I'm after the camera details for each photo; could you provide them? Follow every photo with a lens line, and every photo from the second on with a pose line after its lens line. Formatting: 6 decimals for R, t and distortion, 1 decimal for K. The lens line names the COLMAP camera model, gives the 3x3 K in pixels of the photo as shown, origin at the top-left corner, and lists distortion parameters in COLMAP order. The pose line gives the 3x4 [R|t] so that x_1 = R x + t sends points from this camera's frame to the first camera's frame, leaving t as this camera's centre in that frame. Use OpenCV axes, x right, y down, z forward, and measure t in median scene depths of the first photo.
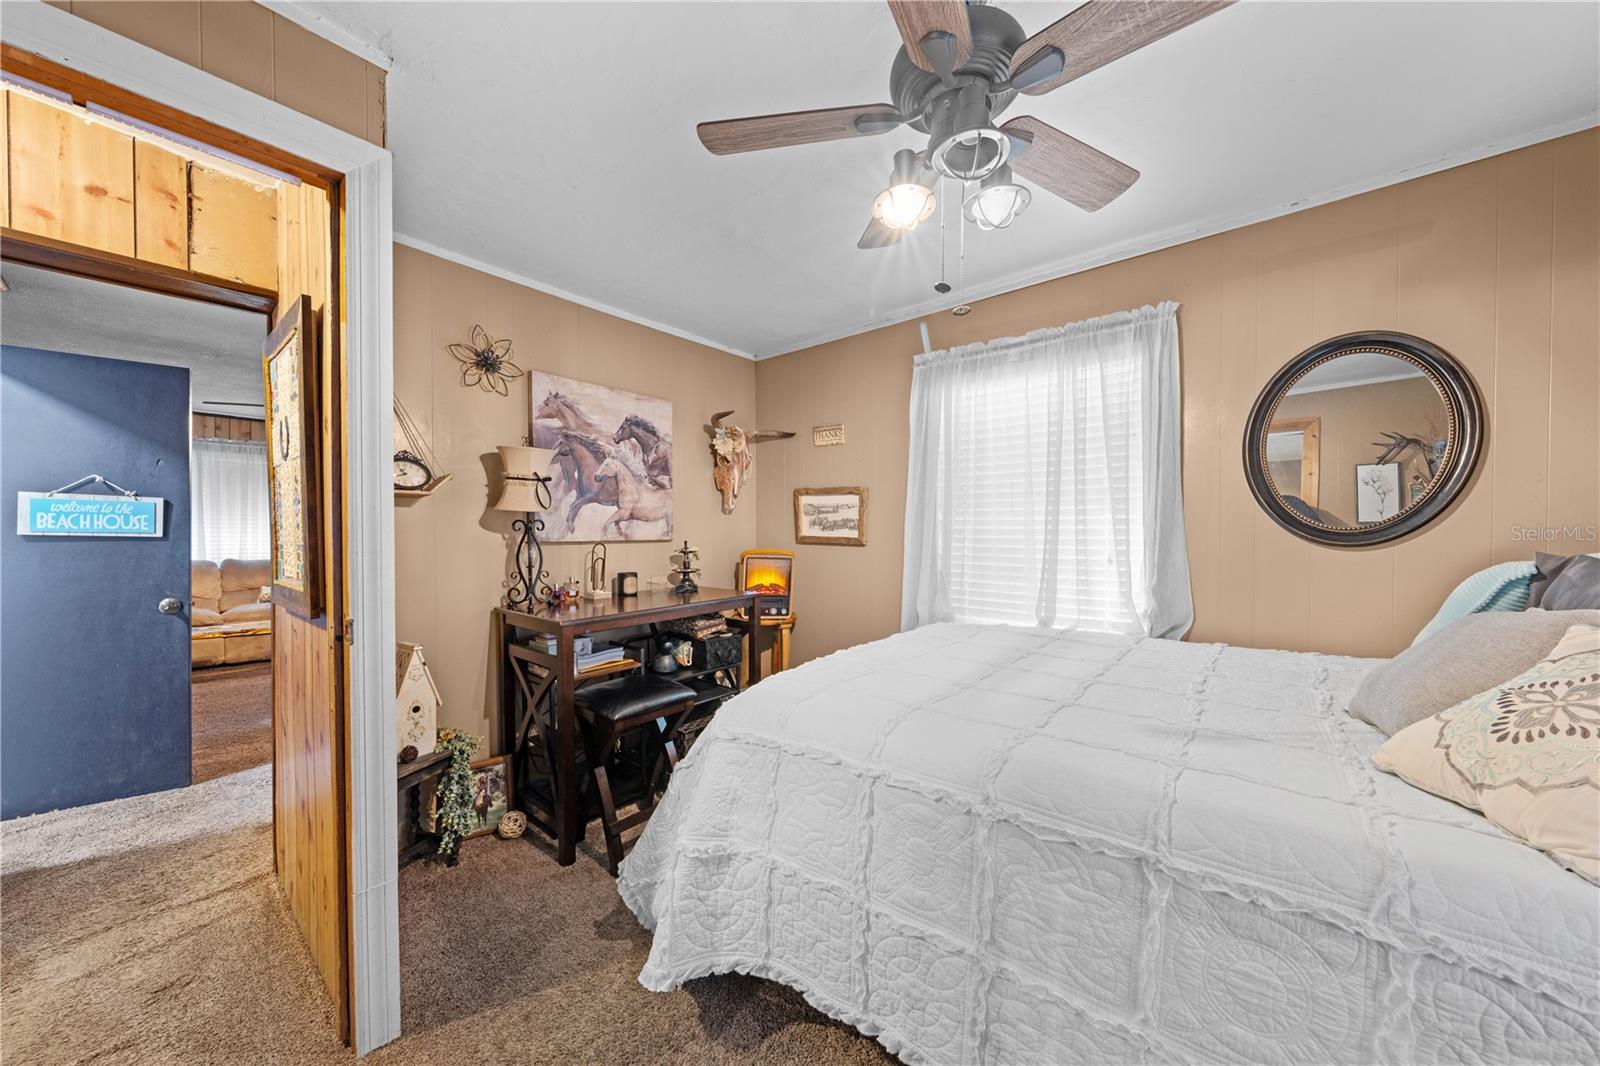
lens RADIAL K [[540.2, 0, 799.9], [0, 540.2, 534.8], [0, 0, 1]] dist [-0.001068, 0.000329]
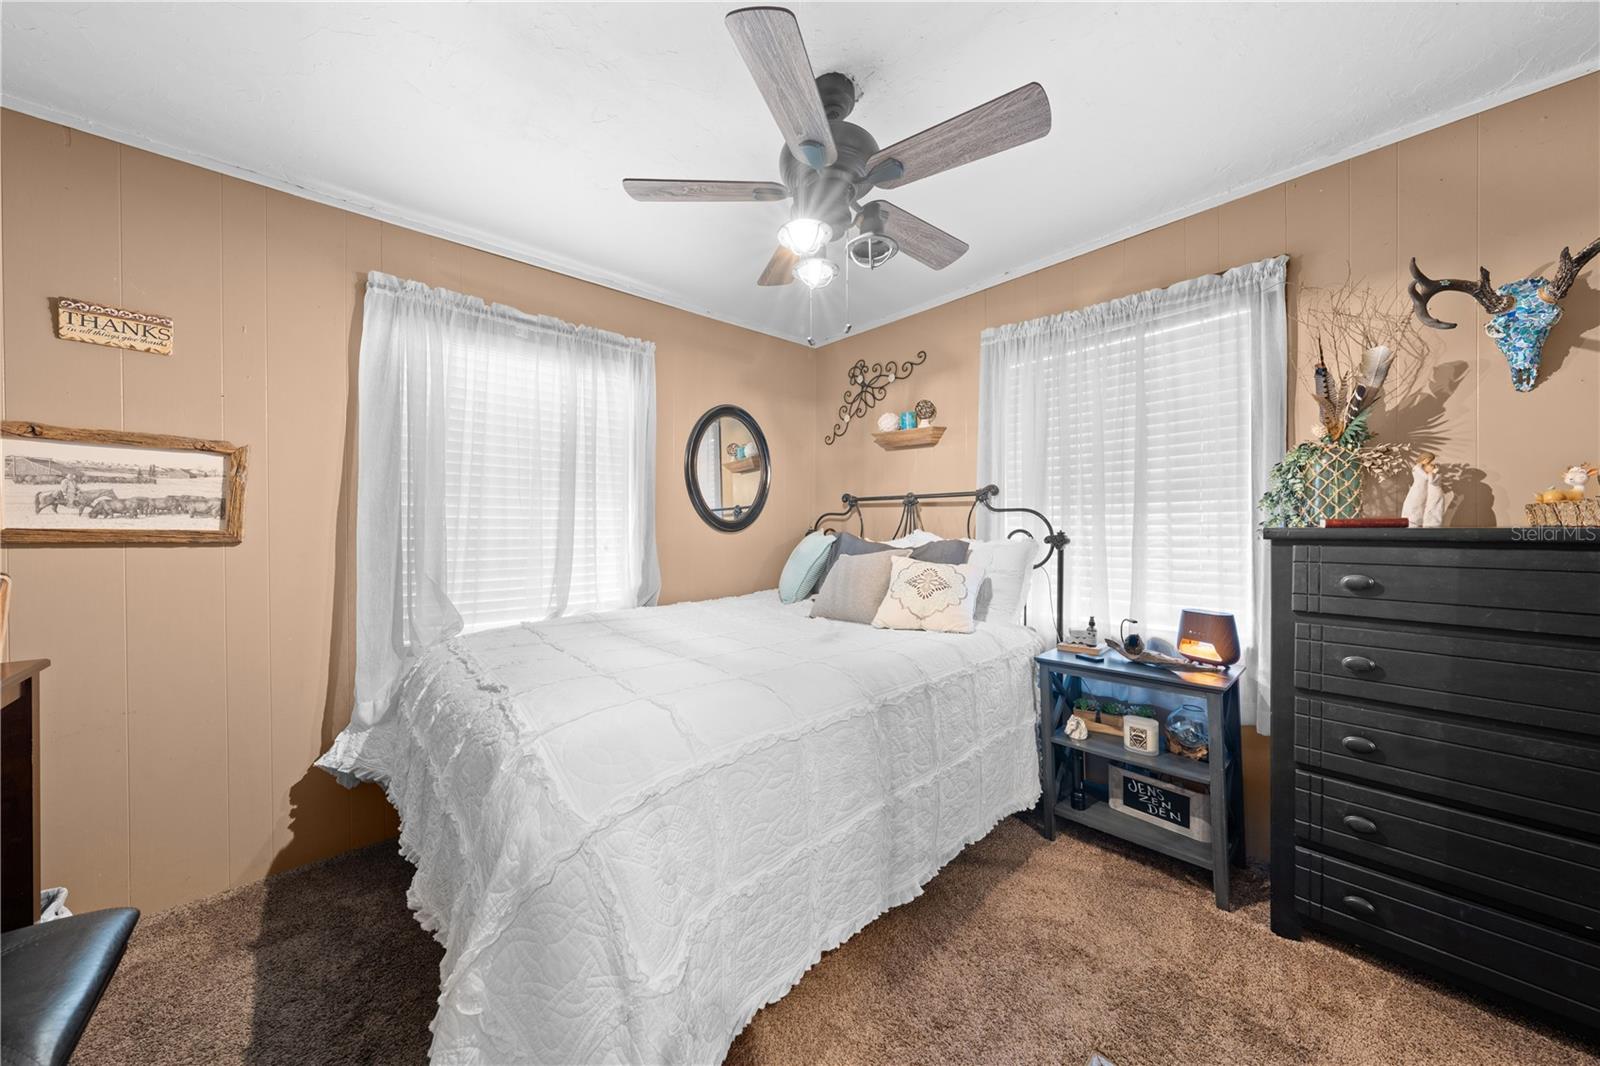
lens RADIAL K [[540.2, 0, 806.4], [0, 540.2, 528.8], [0, 0, 1]] dist [-0.001068, 0.000329]
pose [[0.150901, 0.001039, 0.988548, -0.423392], [0.010800, 0.999938, -0.002700, 0.013484], [-0.988490, 0.011084, 0.150881, 0.361835]]
